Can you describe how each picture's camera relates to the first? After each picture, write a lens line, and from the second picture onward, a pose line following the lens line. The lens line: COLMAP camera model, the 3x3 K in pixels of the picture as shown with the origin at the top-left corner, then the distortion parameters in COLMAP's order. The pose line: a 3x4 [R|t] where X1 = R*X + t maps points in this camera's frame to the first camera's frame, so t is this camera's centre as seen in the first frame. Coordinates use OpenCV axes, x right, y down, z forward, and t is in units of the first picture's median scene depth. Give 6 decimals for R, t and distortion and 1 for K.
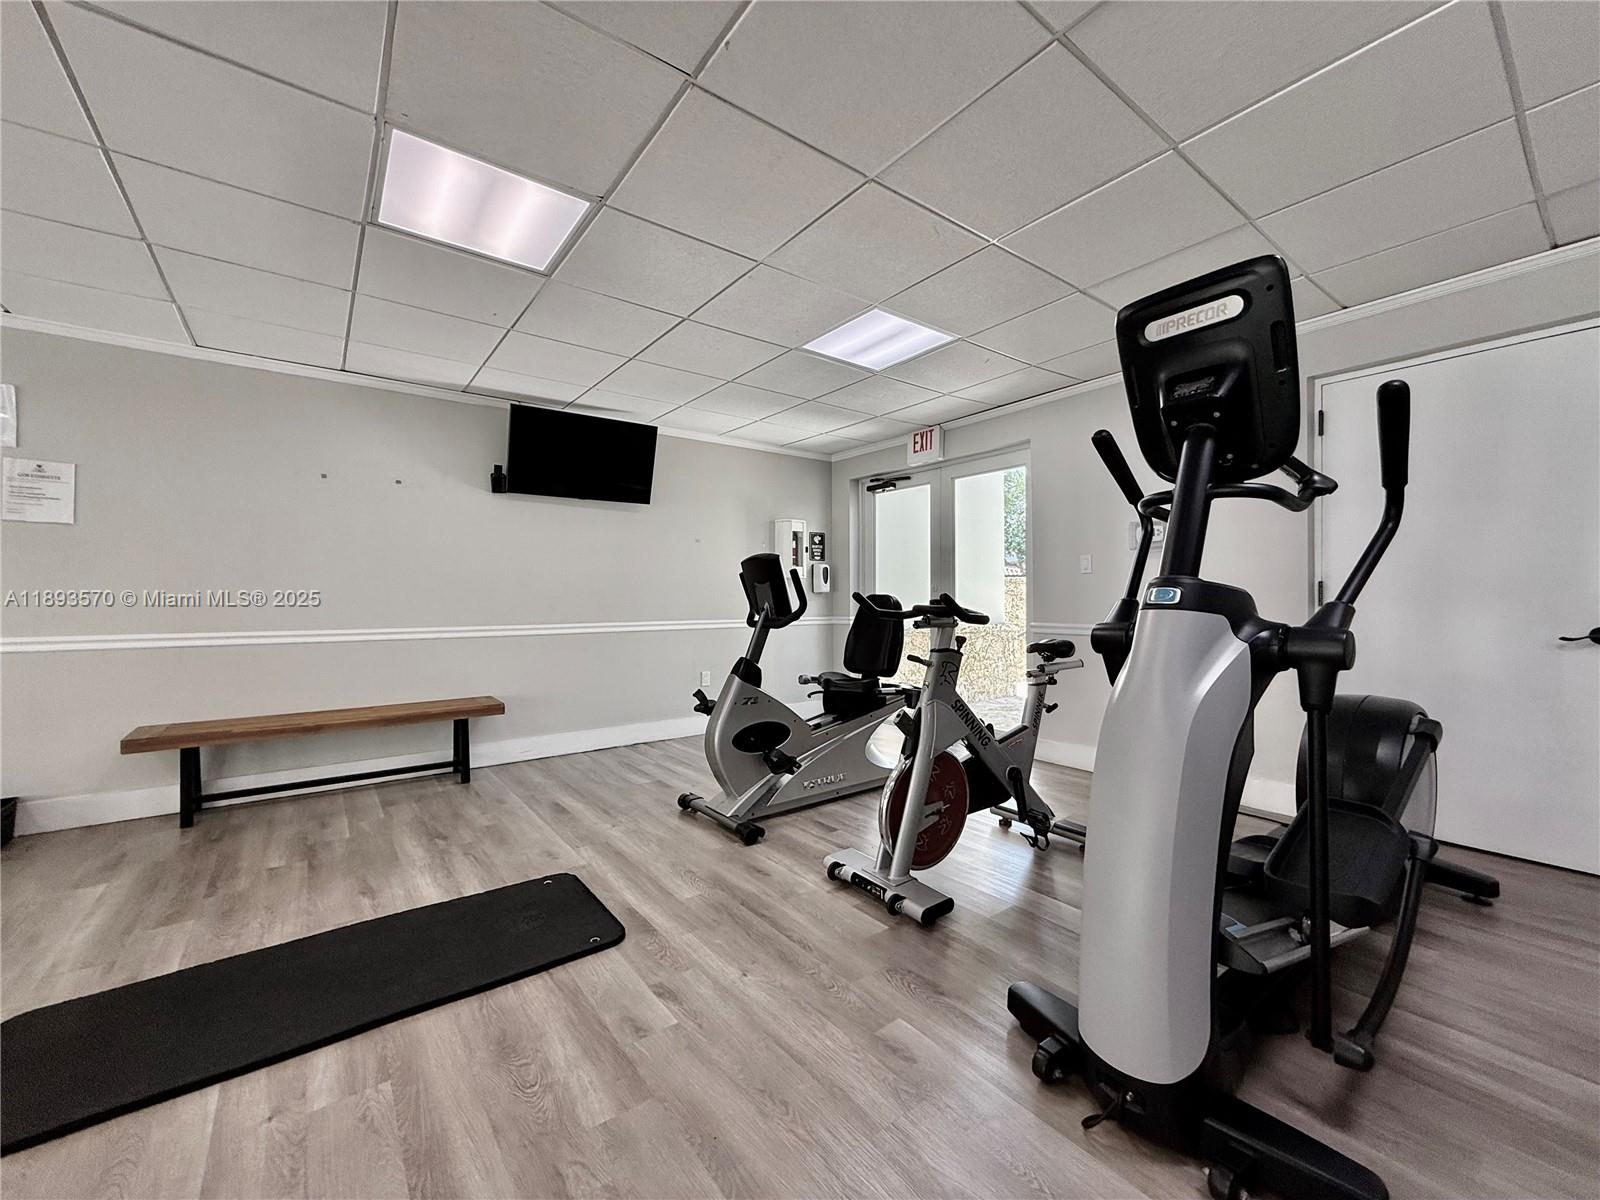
lens RADIAL K [[639.1, 0, 803.6], [0, 639.1, 596.8], [0, 0, 1]] dist [0.005765, -0.000188]
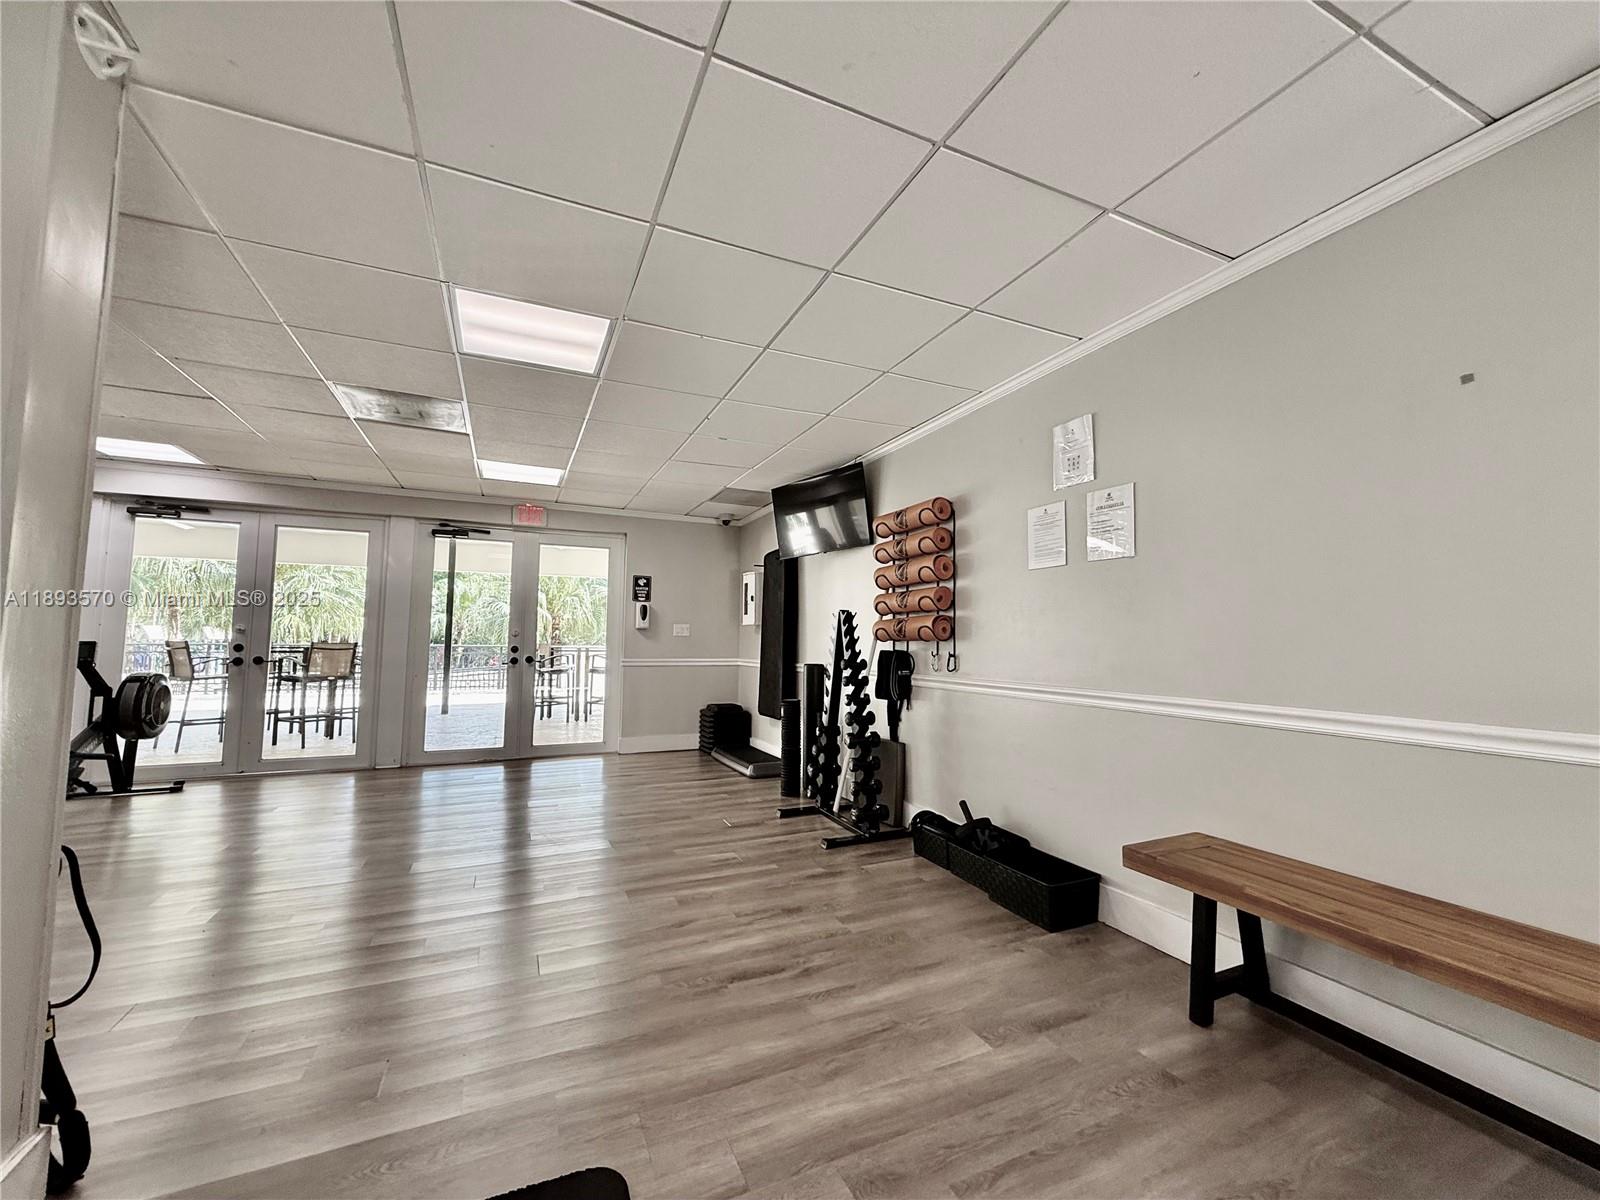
lens RADIAL K [[639.1, 0, 784.3], [0, 639.1, 599.9], [0, 0, 1]] dist [0.005765, -0.000188]
pose [[-0.229551, -0.066997, -0.970988, -0.267736], [-0.004753, 0.997693, -0.067716, 0.000279], [0.973285, -0.010929, -0.229340, 0.817541]]
